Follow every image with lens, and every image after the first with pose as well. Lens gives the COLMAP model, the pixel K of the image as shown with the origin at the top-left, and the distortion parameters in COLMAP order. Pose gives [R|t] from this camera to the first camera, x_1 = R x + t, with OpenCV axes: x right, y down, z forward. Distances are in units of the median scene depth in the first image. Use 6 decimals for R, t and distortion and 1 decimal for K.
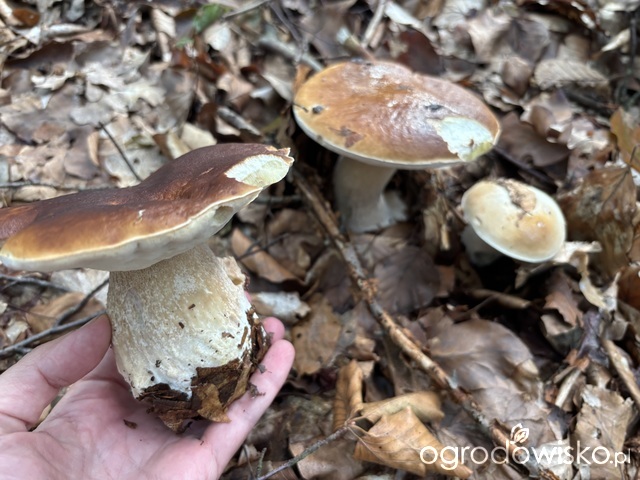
lens RADIAL K [[494.2, 0, 320.4], [0, 494.2, 229.0], [0, 0, 1]] dist [-0.018666, -0.004288]
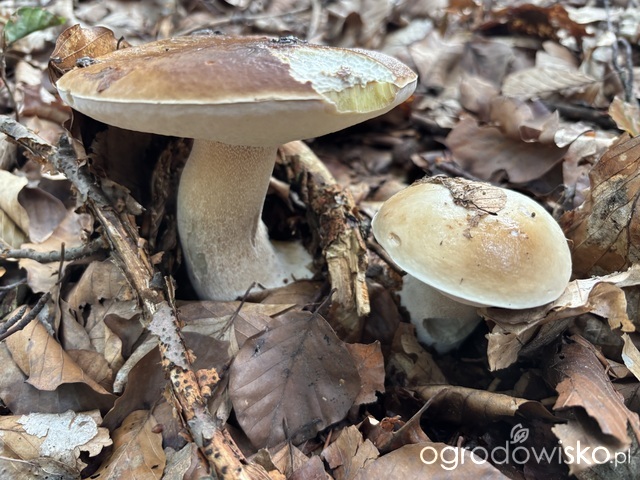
lens RADIAL K [[494.2, 0, 320.4], [0, 494.2, 229.0], [0, 0, 1]] dist [-0.018666, -0.004288]
pose [[0.997081, -0.070305, -0.029790, 0.229066], [0.059589, 0.960416, -0.272123, 0.098445], [0.047743, 0.269553, 0.961801, 0.437167]]
